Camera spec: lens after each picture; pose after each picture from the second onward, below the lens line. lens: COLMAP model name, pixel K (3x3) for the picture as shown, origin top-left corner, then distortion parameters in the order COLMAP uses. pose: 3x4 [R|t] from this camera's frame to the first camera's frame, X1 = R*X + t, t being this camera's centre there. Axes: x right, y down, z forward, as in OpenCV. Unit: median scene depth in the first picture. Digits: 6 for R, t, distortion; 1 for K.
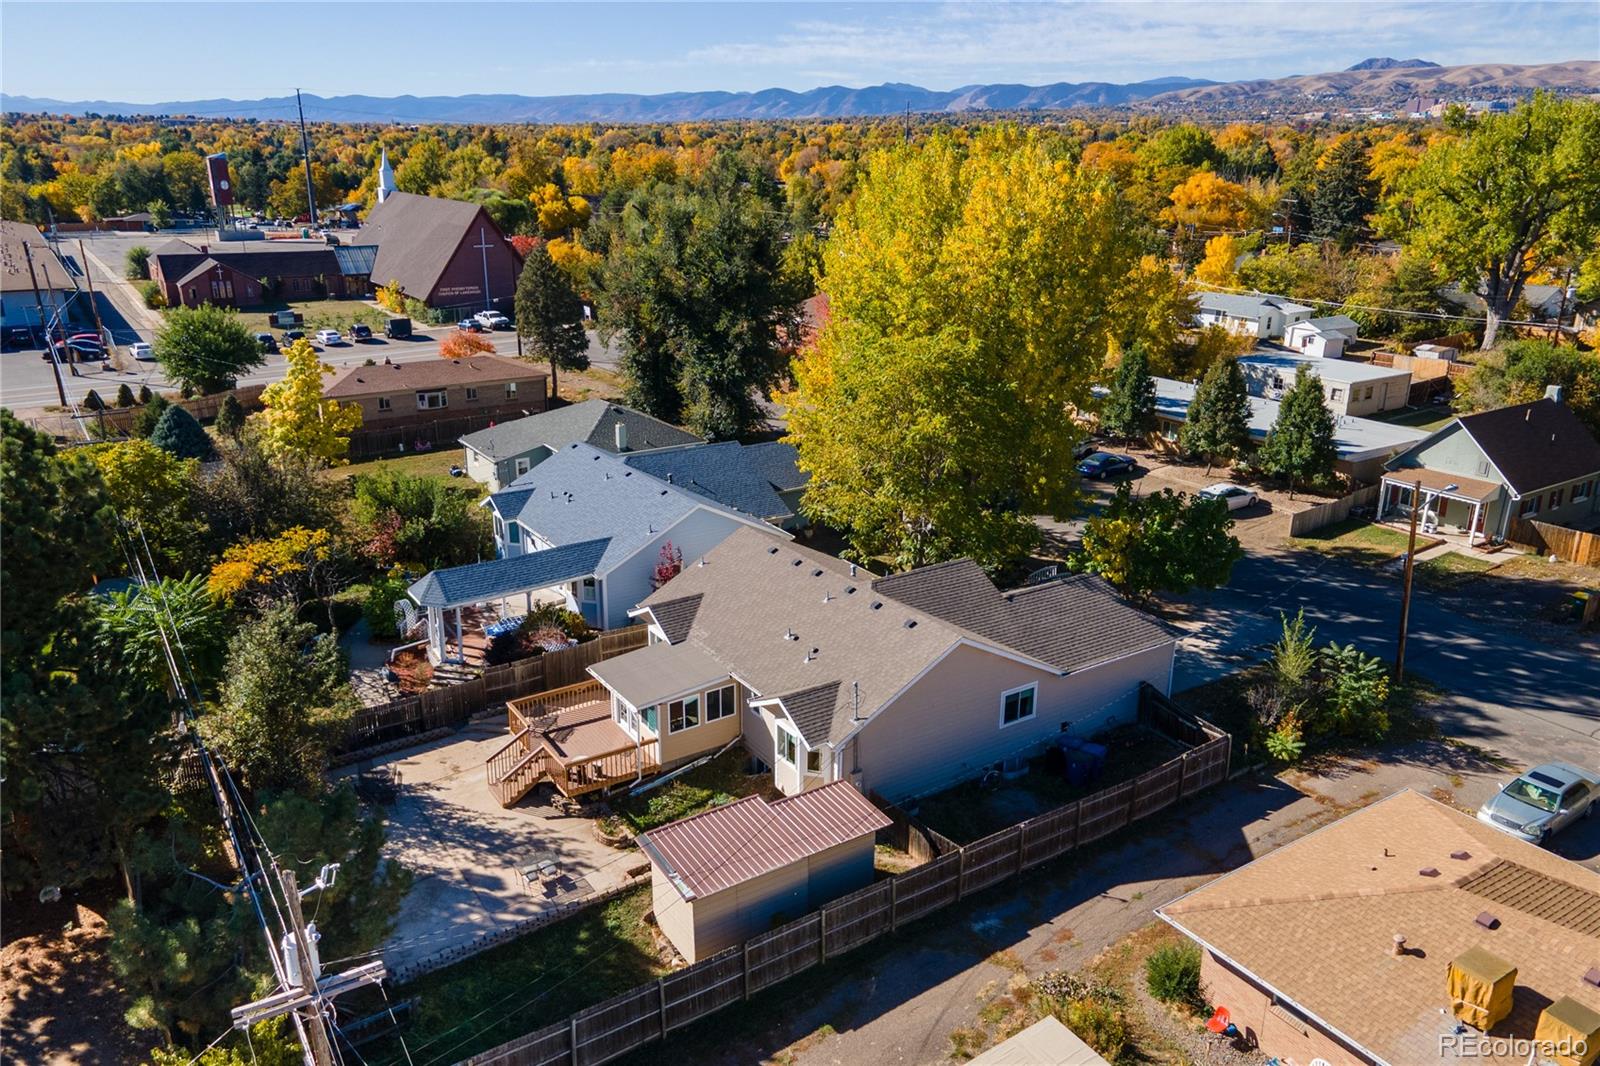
lens RADIAL K [[1140.3, 0, 801.3], [0, 1140.3, 510.2], [0, 0, 1]] dist [0.034786, 0.024998]
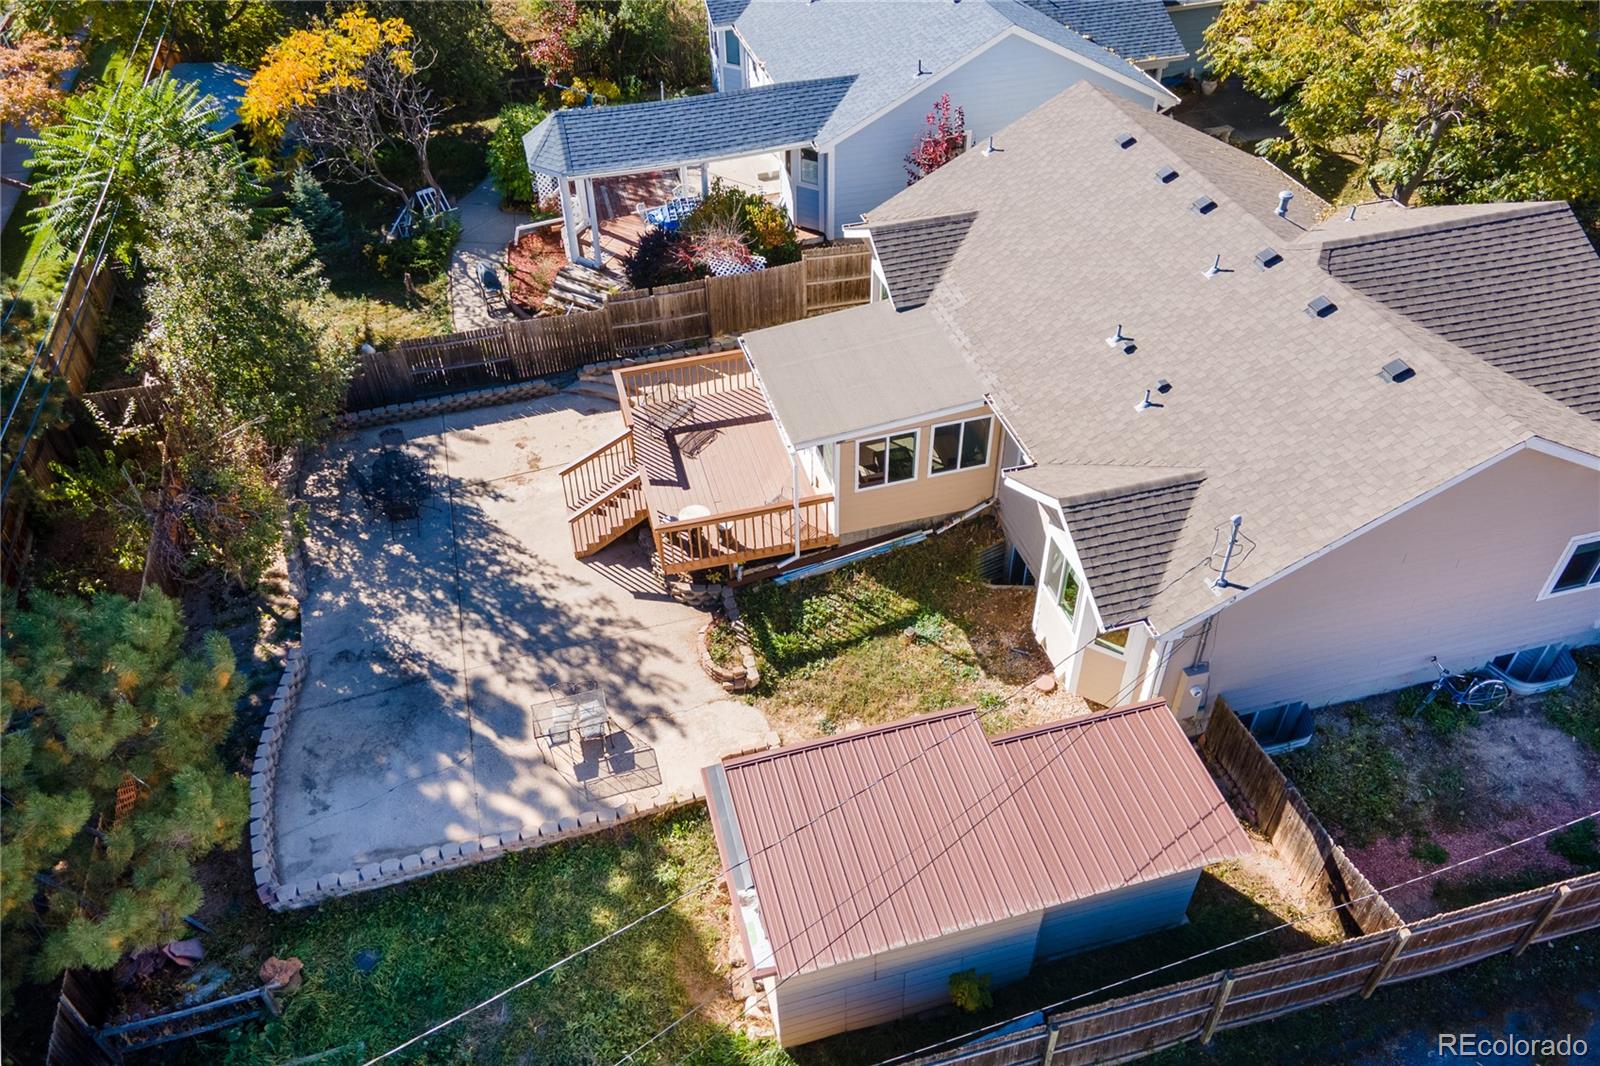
lens RADIAL K [[1140.3, 0, 801.3], [0, 1140.3, 510.2], [0, 0, 1]] dist [0.034786, 0.024998]
pose [[0.948019, 0.191458, -0.254171, 0.000063], [-0.072672, 0.907901, 0.412837, -0.019133], [0.309804, -0.372906, 0.874621, 0.497479]]
